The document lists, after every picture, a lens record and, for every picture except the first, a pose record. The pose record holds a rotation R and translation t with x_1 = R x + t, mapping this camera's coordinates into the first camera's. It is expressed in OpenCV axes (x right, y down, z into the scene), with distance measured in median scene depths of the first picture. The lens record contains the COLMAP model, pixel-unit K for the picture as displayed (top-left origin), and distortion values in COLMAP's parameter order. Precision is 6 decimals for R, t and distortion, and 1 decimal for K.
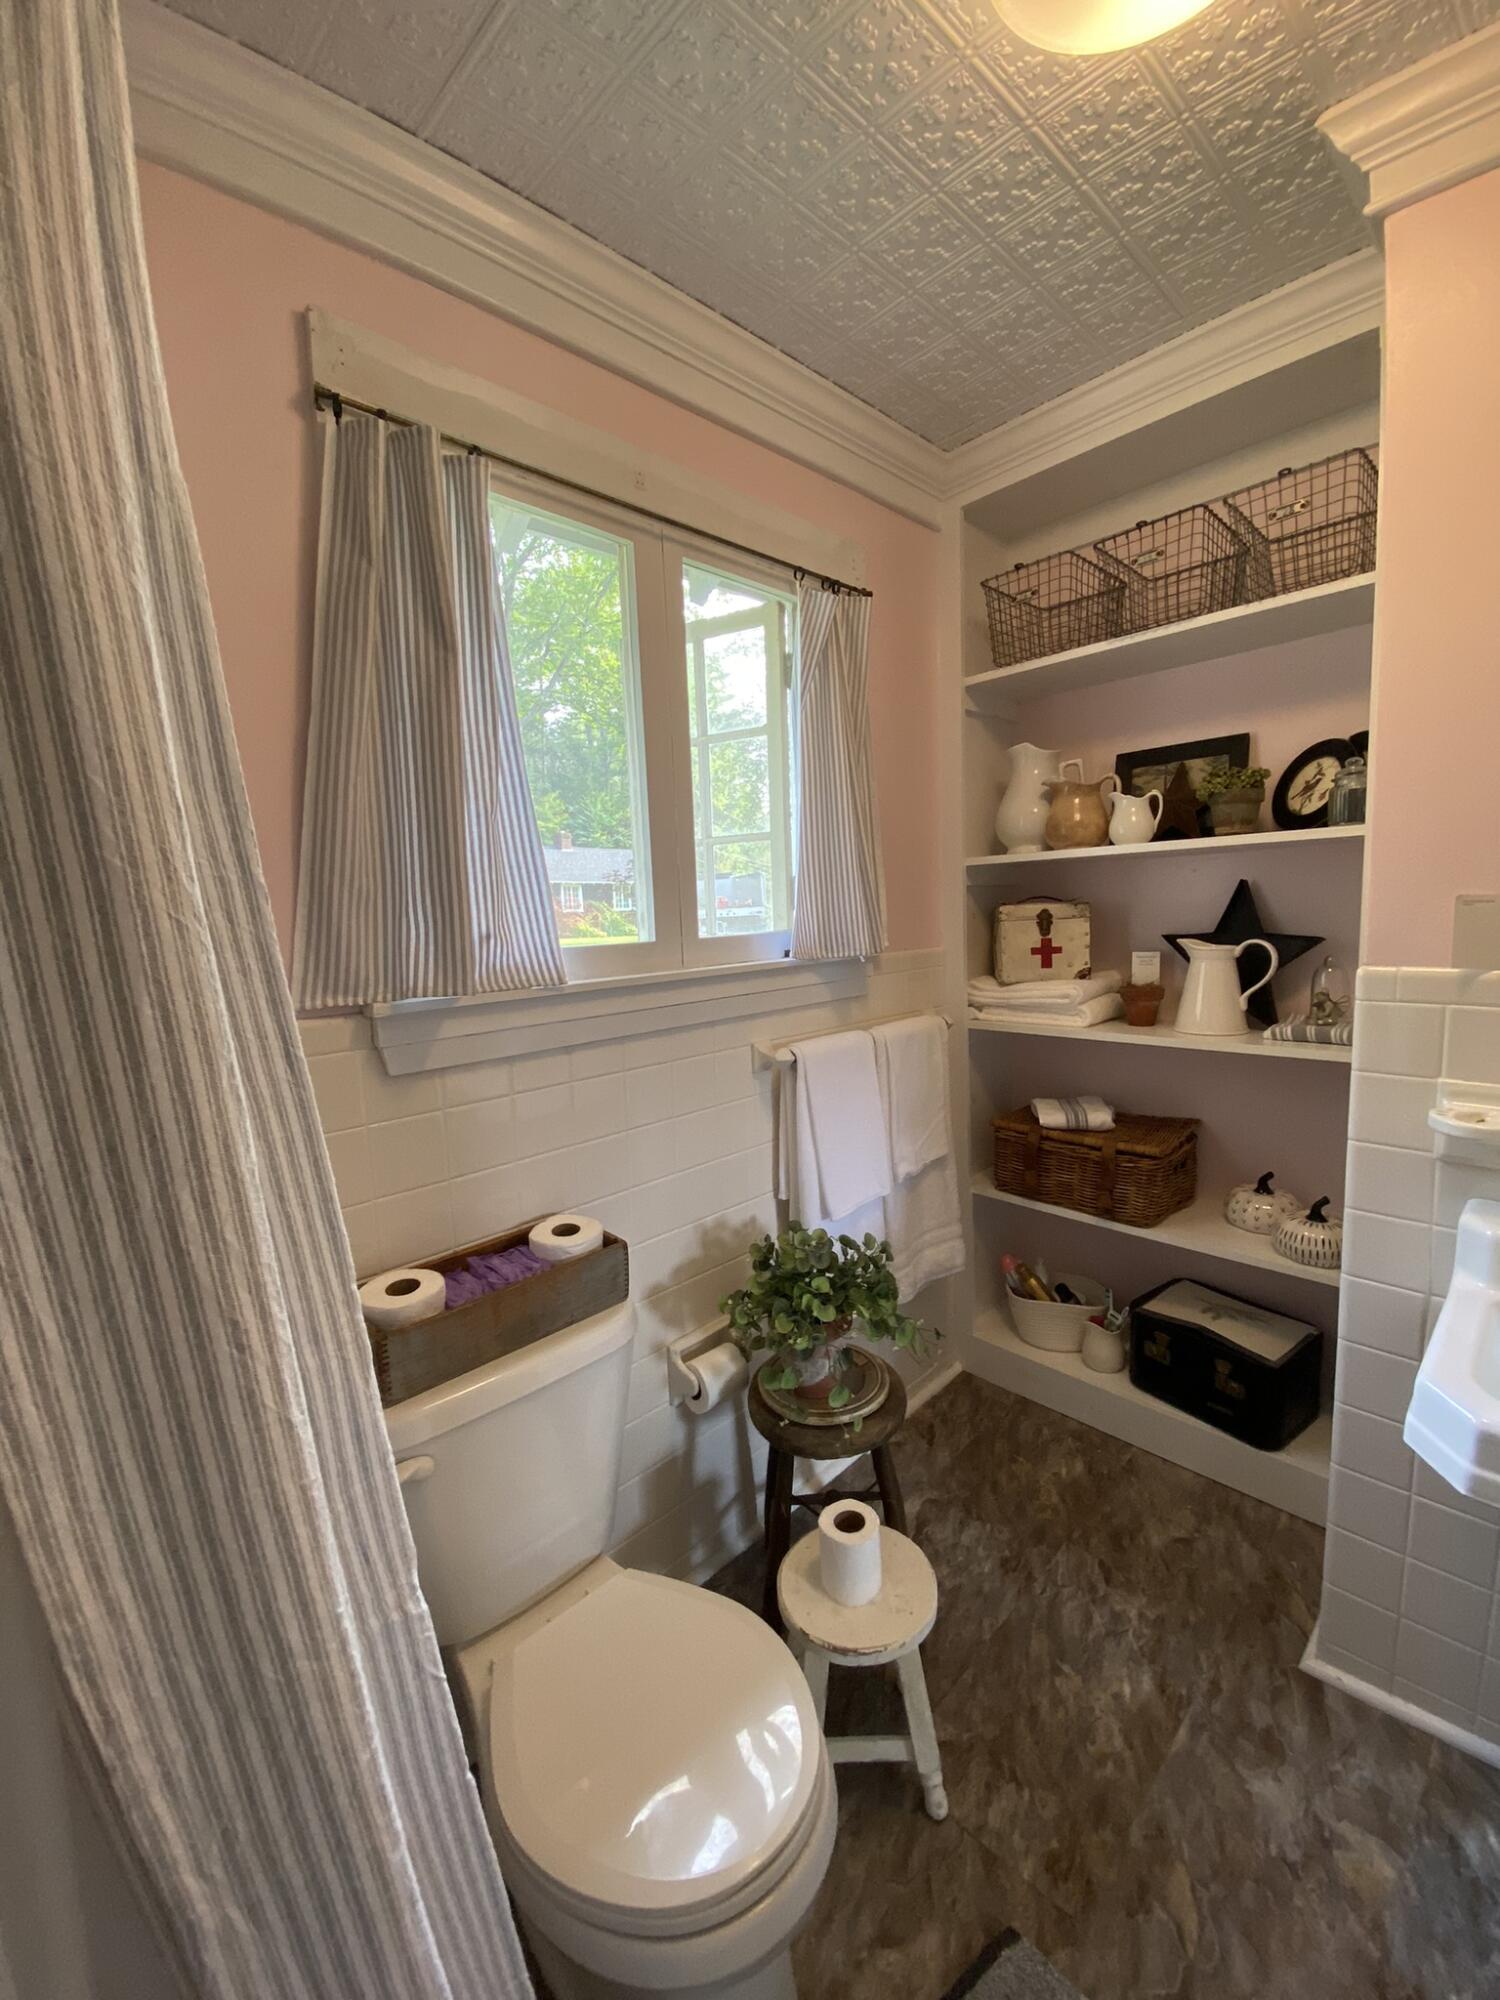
lens RADIAL K [[801.7, 0, 757.7], [0, 801.7, 997.0], [0, 0, 1]] dist [0.018415, -0.018753]
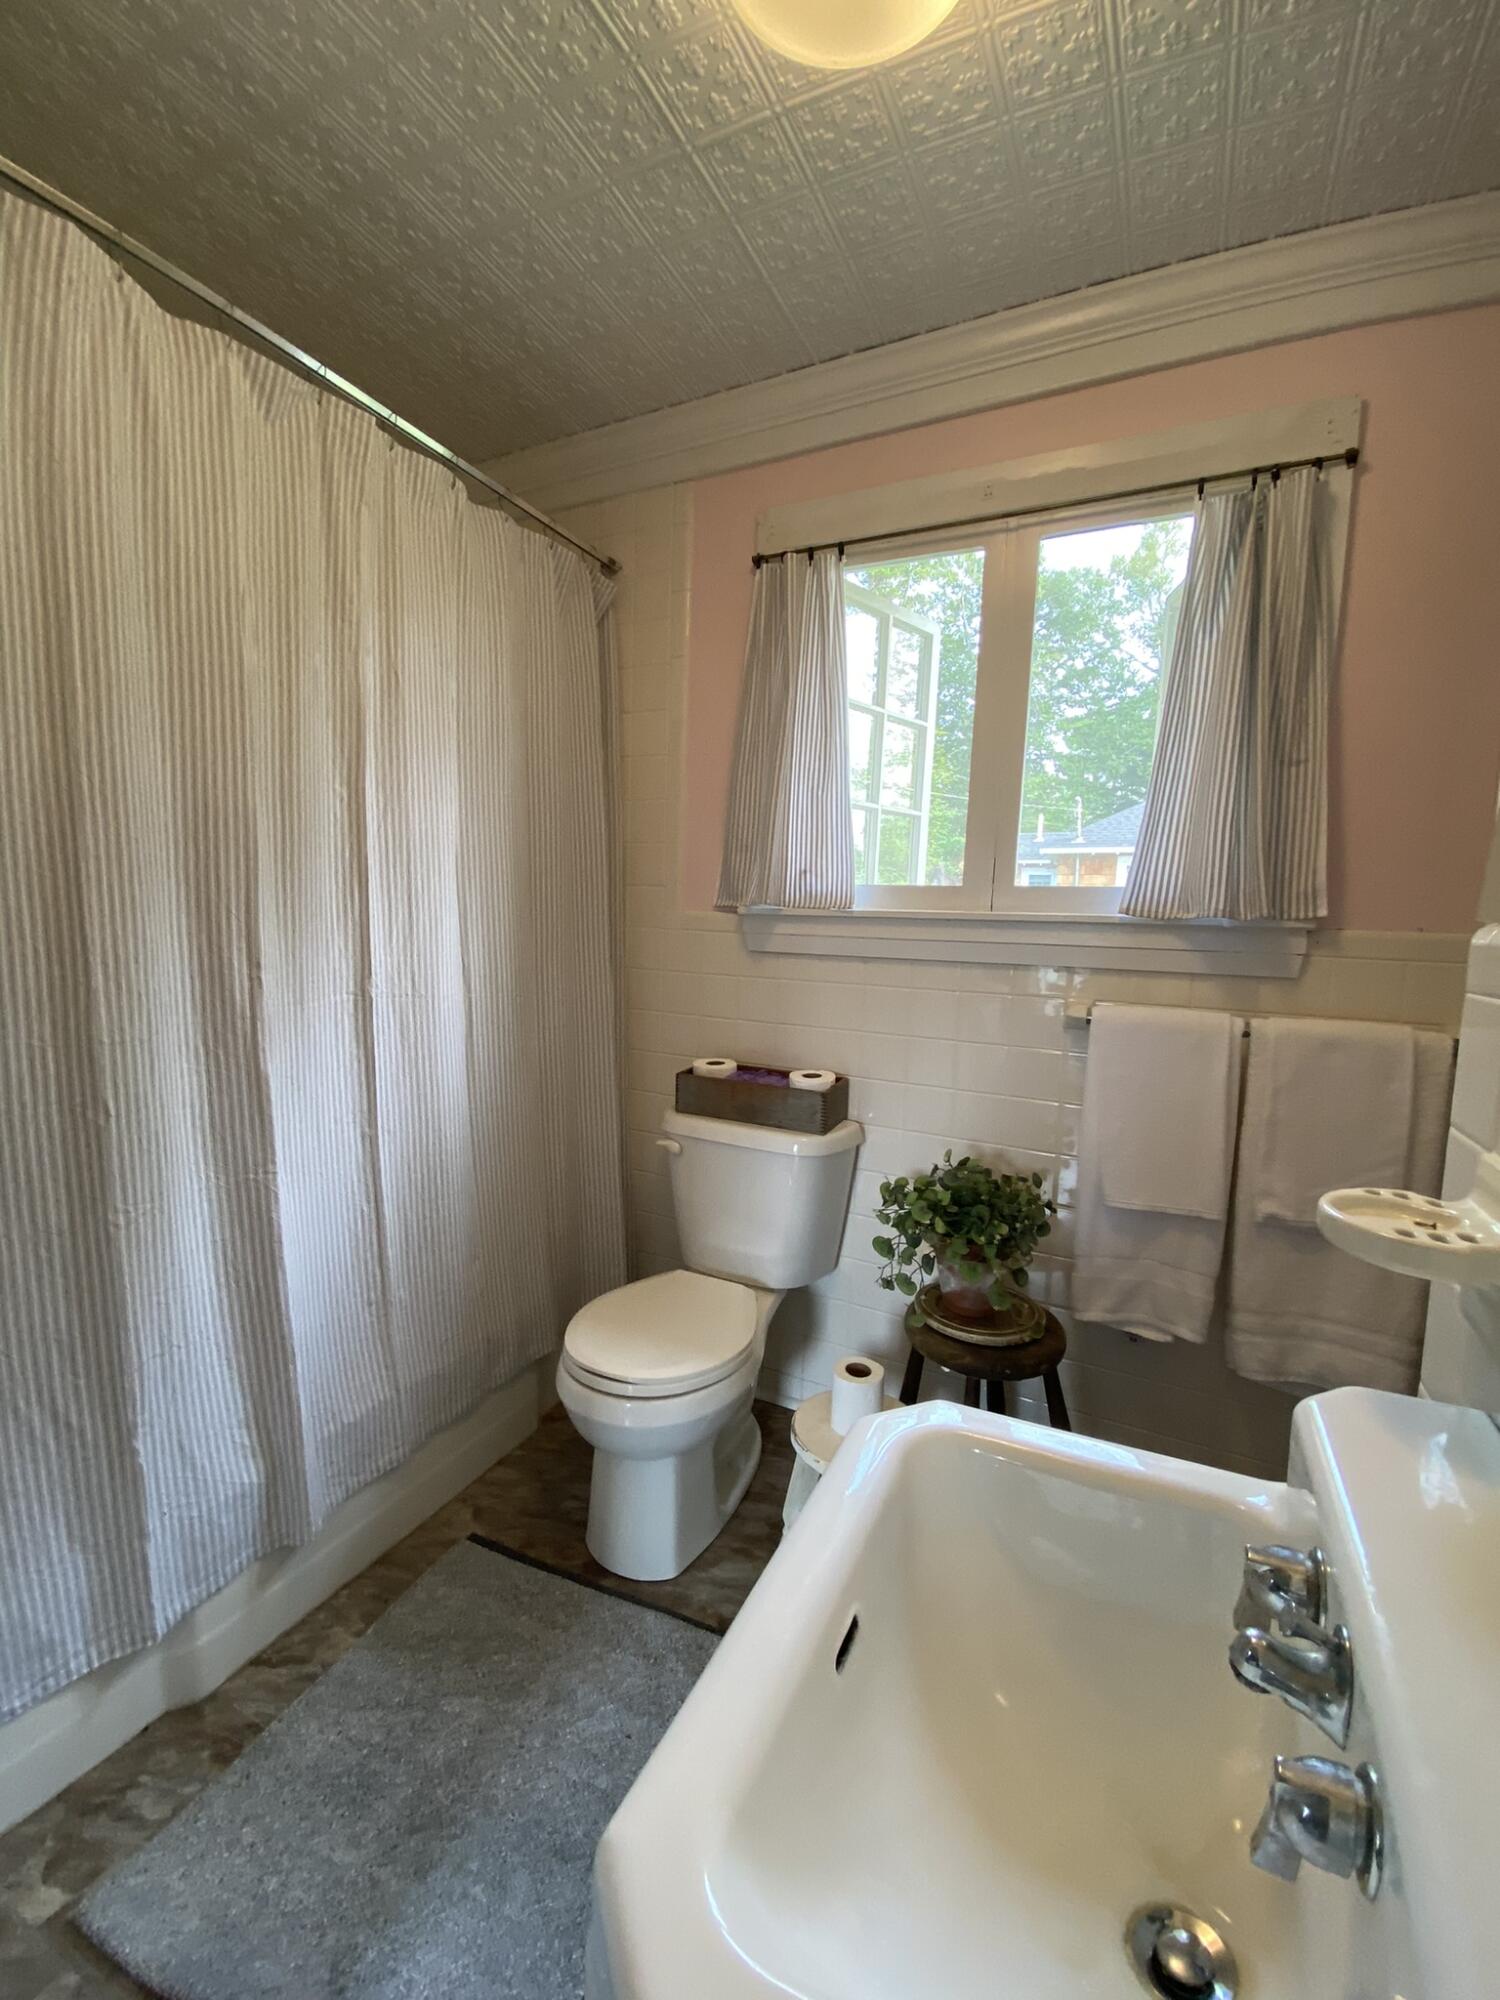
lens RADIAL K [[801.7, 0, 757.7], [0, 801.7, 997.0], [0, 0, 1]] dist [0.018415, -0.018753]
pose [[0.342987, 0.154316, -0.926578, 0.705692], [-0.142472, 0.983548, 0.111065, 0.002305], [0.928473, 0.093918, 0.359330, 0.258467]]
